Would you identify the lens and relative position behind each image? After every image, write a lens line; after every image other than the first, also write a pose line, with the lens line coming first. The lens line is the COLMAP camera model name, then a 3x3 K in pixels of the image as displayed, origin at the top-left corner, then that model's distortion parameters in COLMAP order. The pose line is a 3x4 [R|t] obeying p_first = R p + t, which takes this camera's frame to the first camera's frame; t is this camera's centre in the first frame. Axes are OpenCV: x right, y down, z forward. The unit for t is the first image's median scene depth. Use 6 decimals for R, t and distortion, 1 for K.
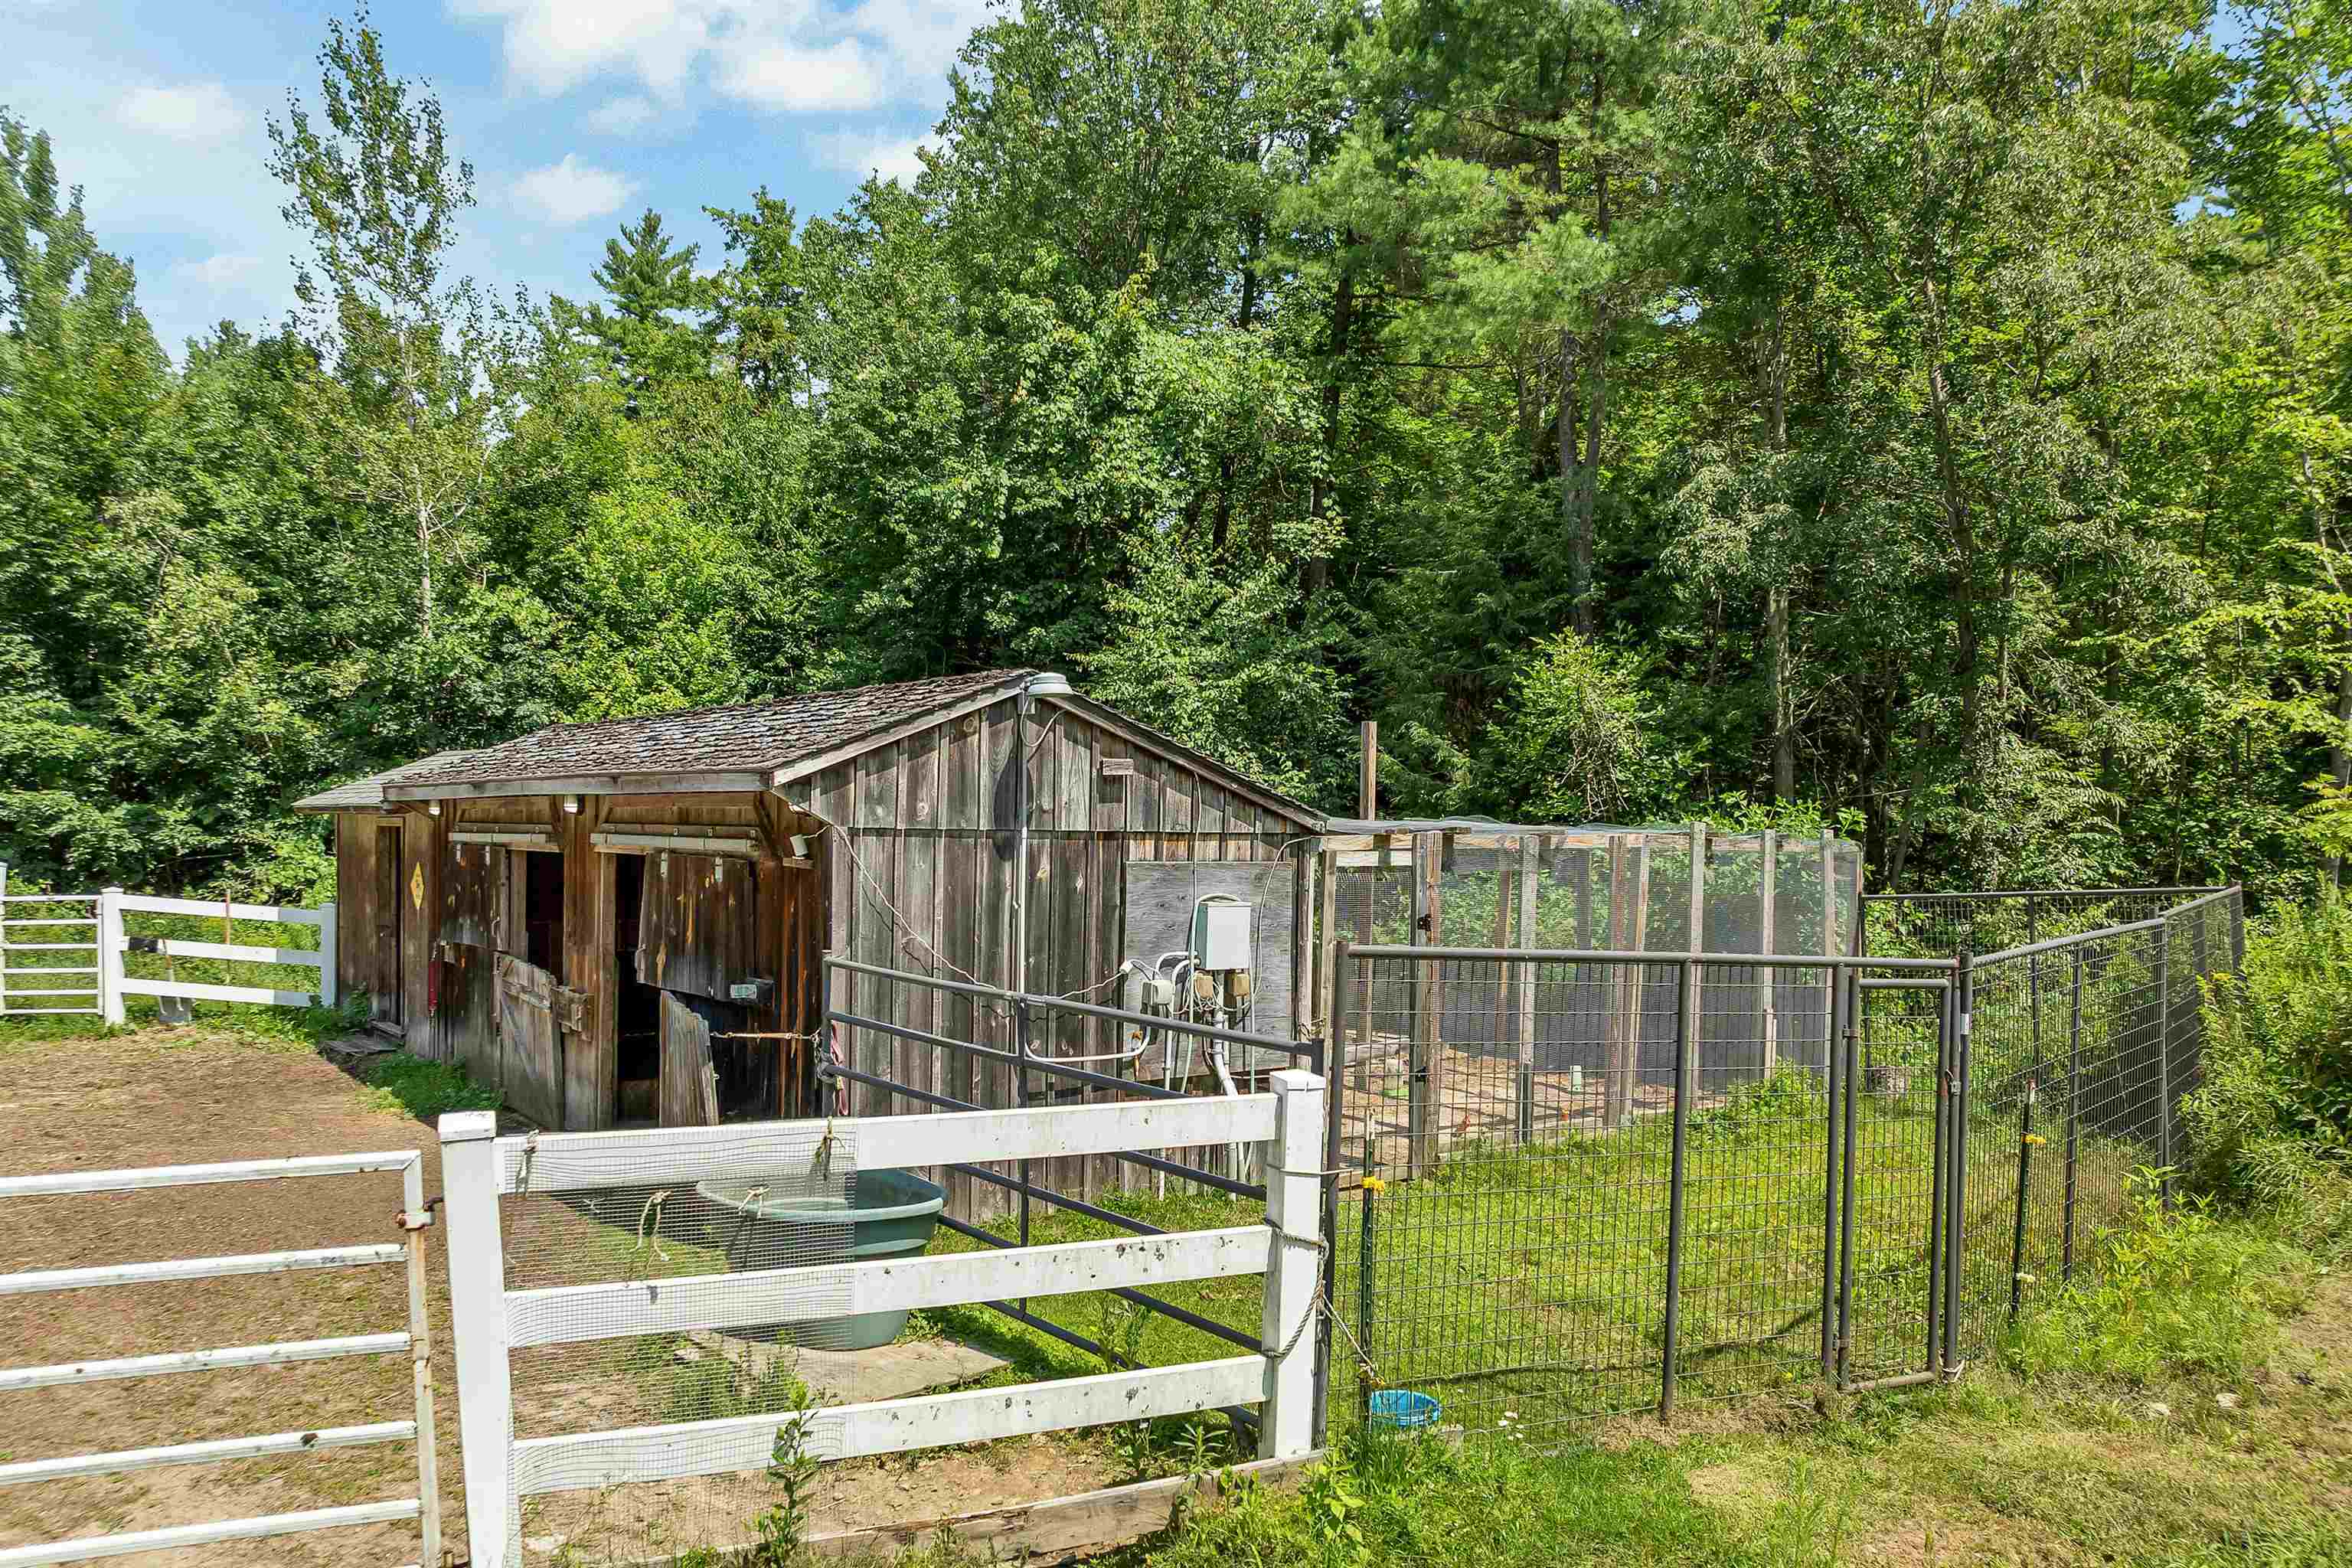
lens RADIAL K [[1722.0, 0, 1179.2], [0, 1722.0, 848.5], [0, 0, 1]] dist [-0.032083, -0.003163]
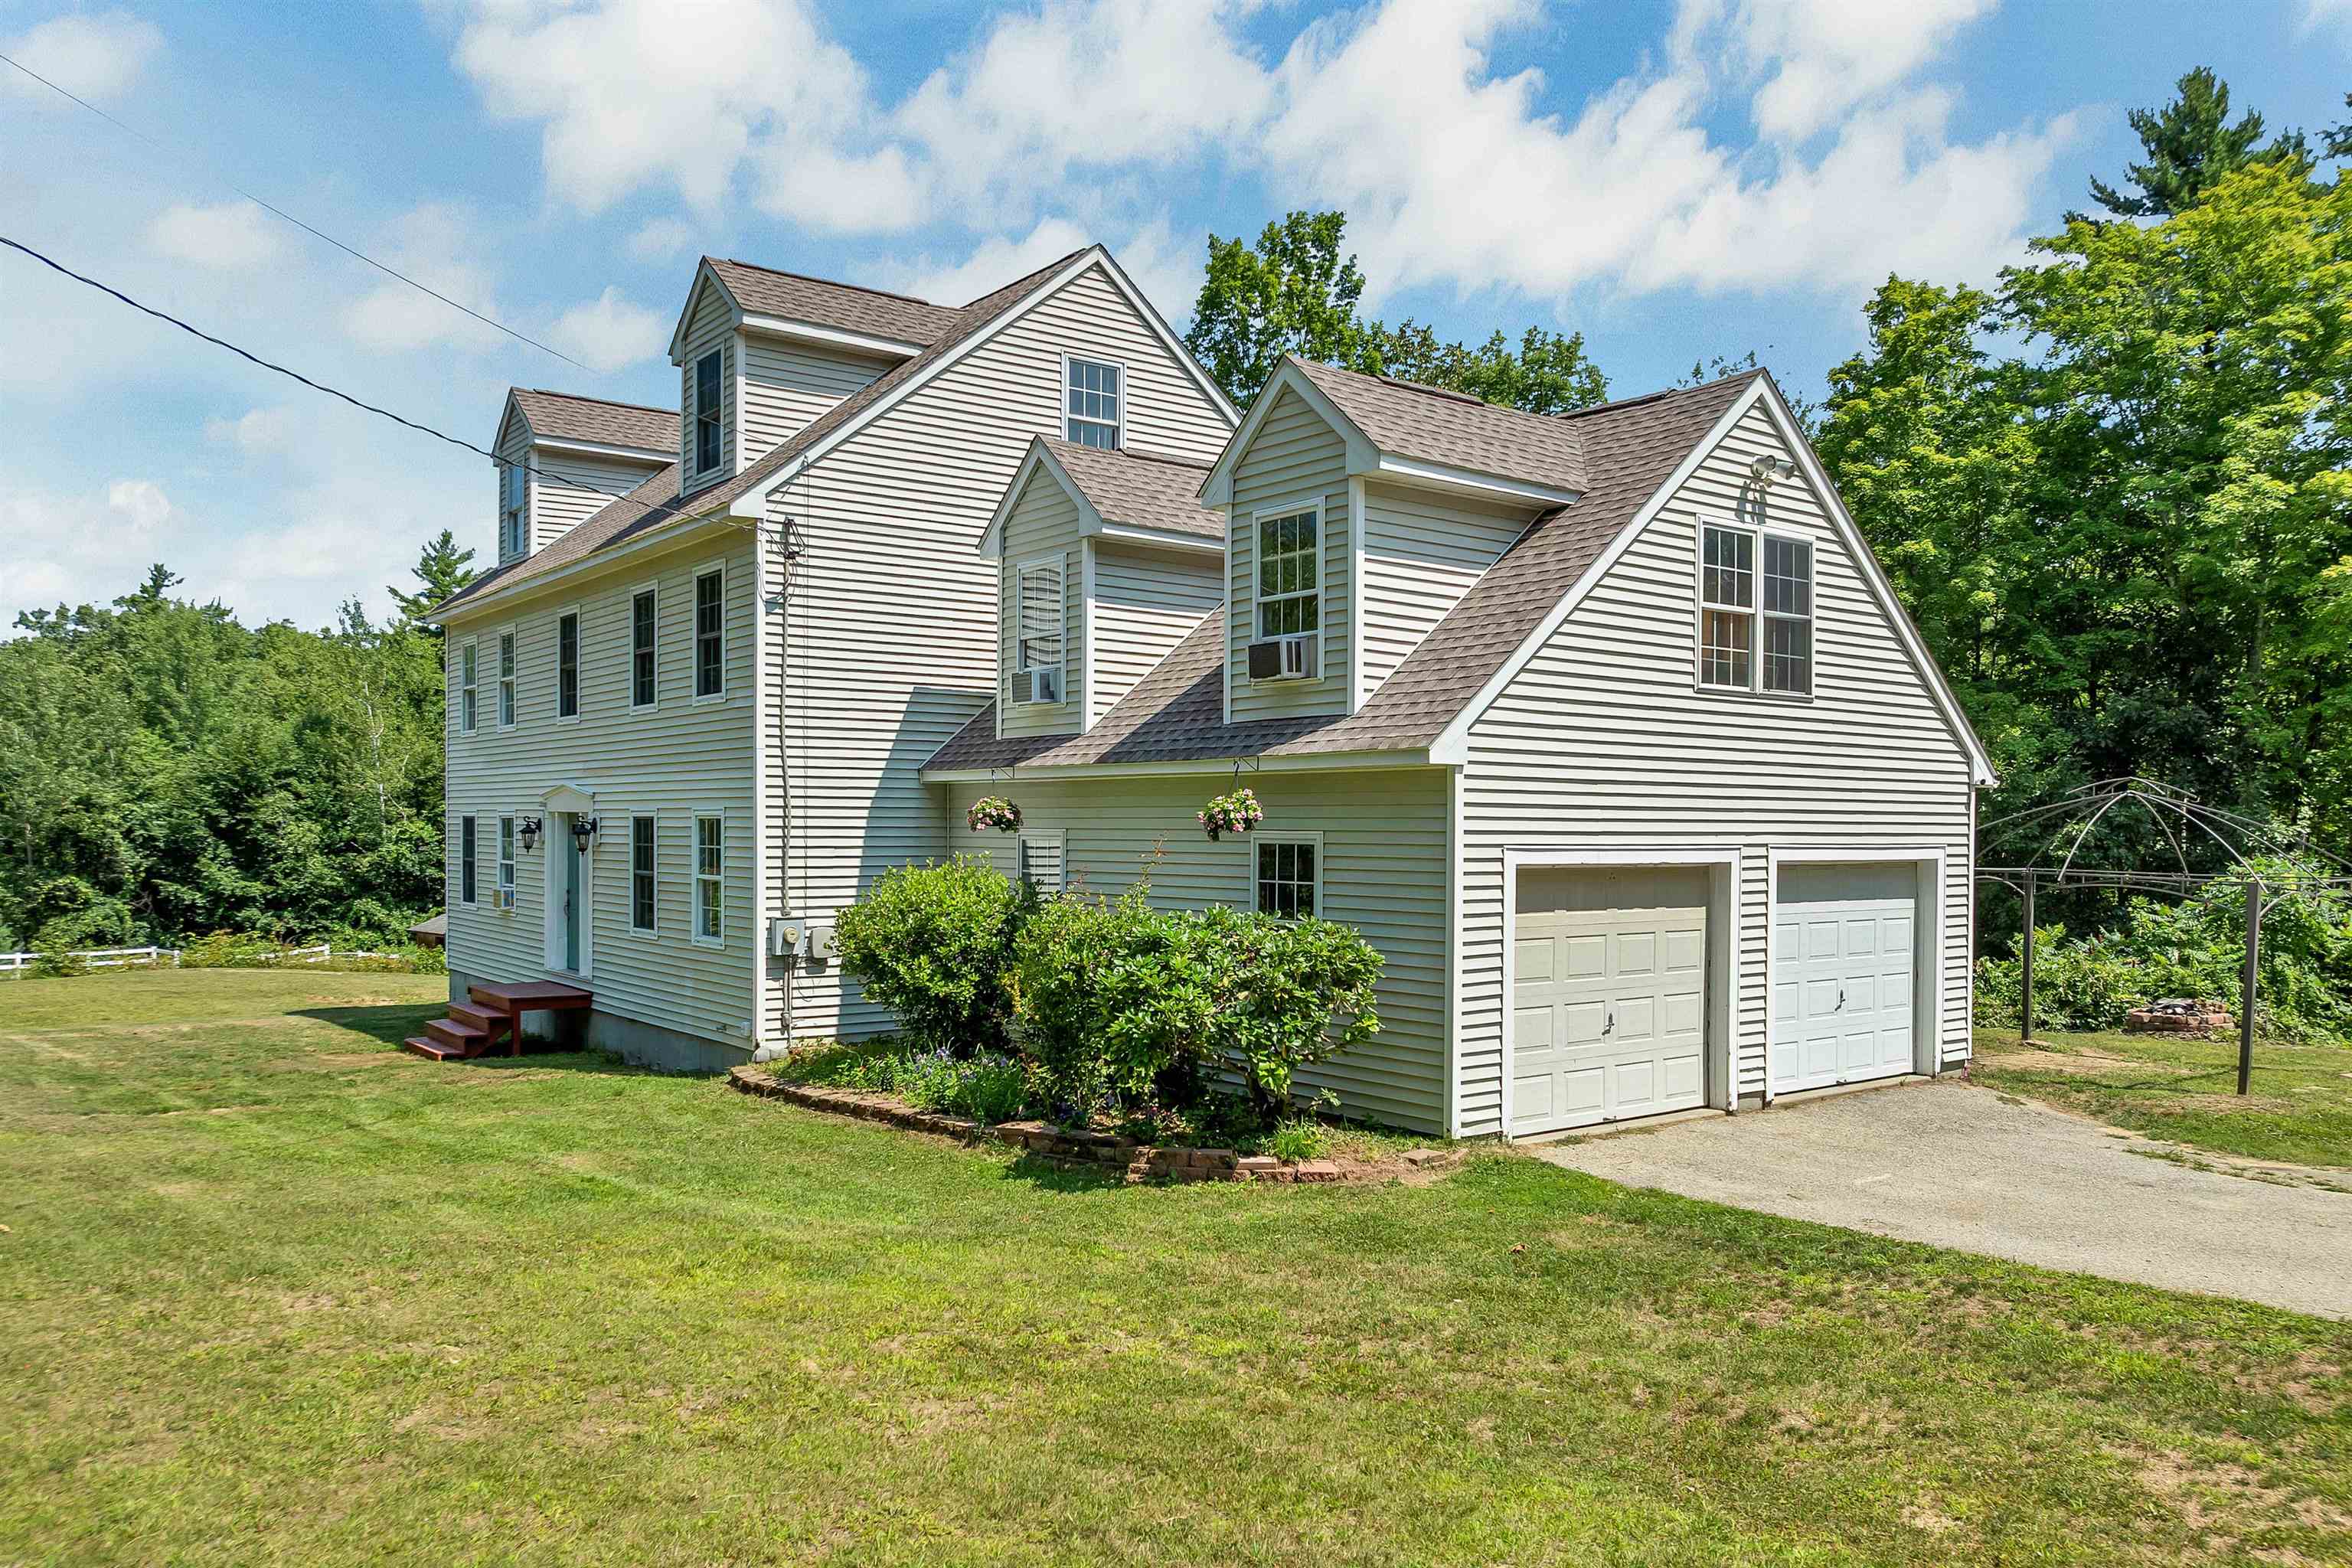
lens RADIAL K [[1722.0, 0, 1179.2], [0, 1722.0, 848.5], [0, 0, 1]] dist [-0.032083, -0.003163]
pose [[0.990455, -0.005110, 0.137741, 0.735360], [0.005308, 0.999985, -0.001071, -0.203511], [-0.137734, 0.001792, 0.990468, -3.248889]]
